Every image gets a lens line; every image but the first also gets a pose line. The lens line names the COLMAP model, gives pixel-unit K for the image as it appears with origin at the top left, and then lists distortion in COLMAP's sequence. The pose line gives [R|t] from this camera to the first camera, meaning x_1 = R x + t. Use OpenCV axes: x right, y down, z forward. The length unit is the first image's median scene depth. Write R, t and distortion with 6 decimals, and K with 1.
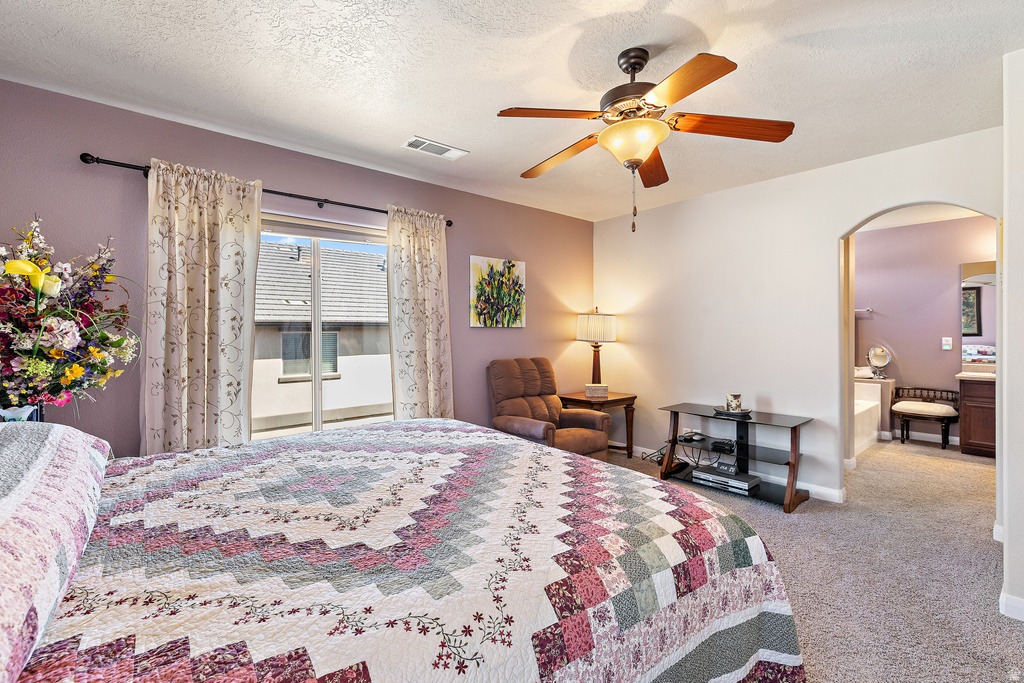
lens RADIAL K [[462.8, 0, 513.1], [0, 462.8, 333.3], [0, 0, 1]] dist [0.004036, -0.000274]
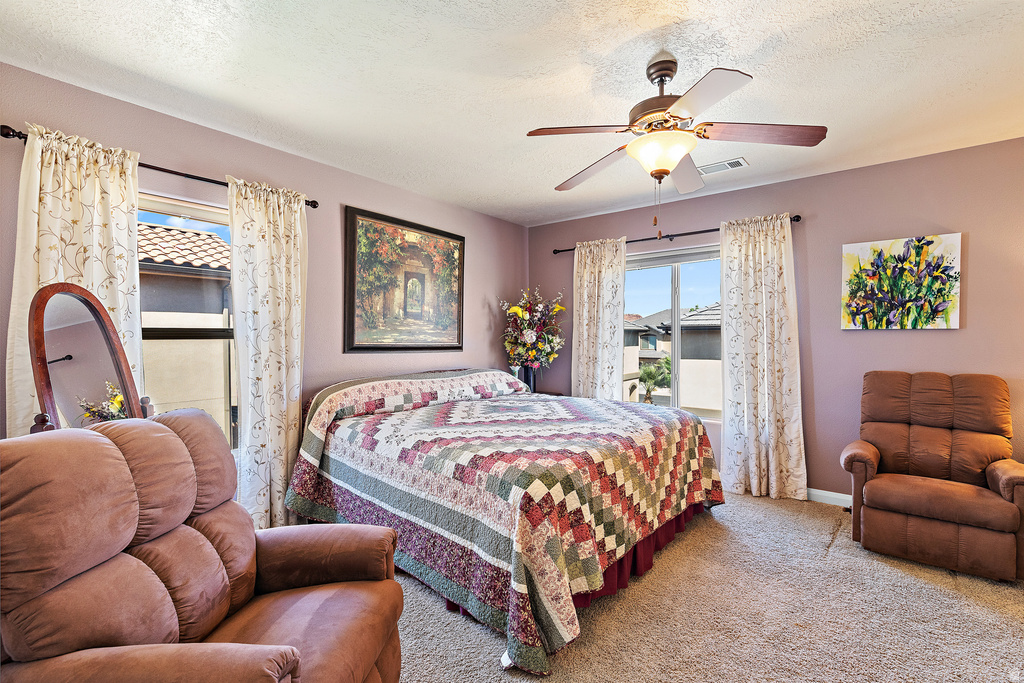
lens RADIAL K [[462.8, 0, 518.6], [0, 462.8, 344.9], [0, 0, 1]] dist [0.004036, -0.000274]
pose [[0.185774, 0.021936, -0.982348, 0.621847], [-0.002732, 0.999758, 0.021808, -0.002469], [0.982589, -0.001368, 0.185789, 0.254755]]
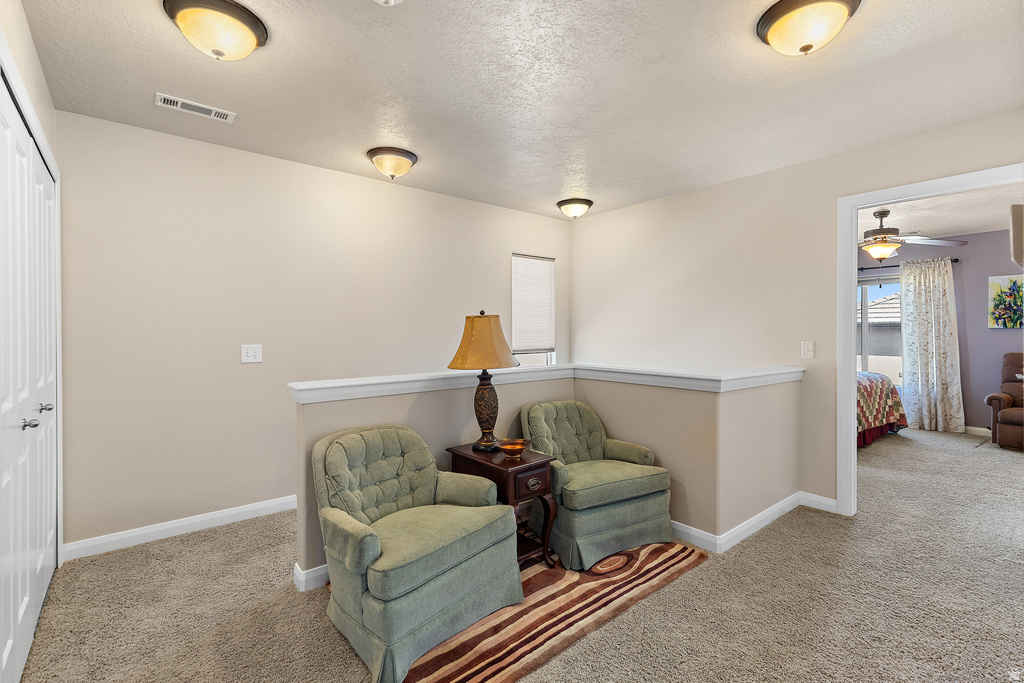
lens RADIAL K [[462.8, 0, 520.4], [0, 462.8, 332.6], [0, 0, 1]] dist [0.004036, -0.000274]
pose [[-0.039873, 0.006499, -0.999184, 1.337034], [-0.002872, 0.999974, 0.006619, -0.004776], [0.999201, 0.003134, -0.039853, -0.347796]]
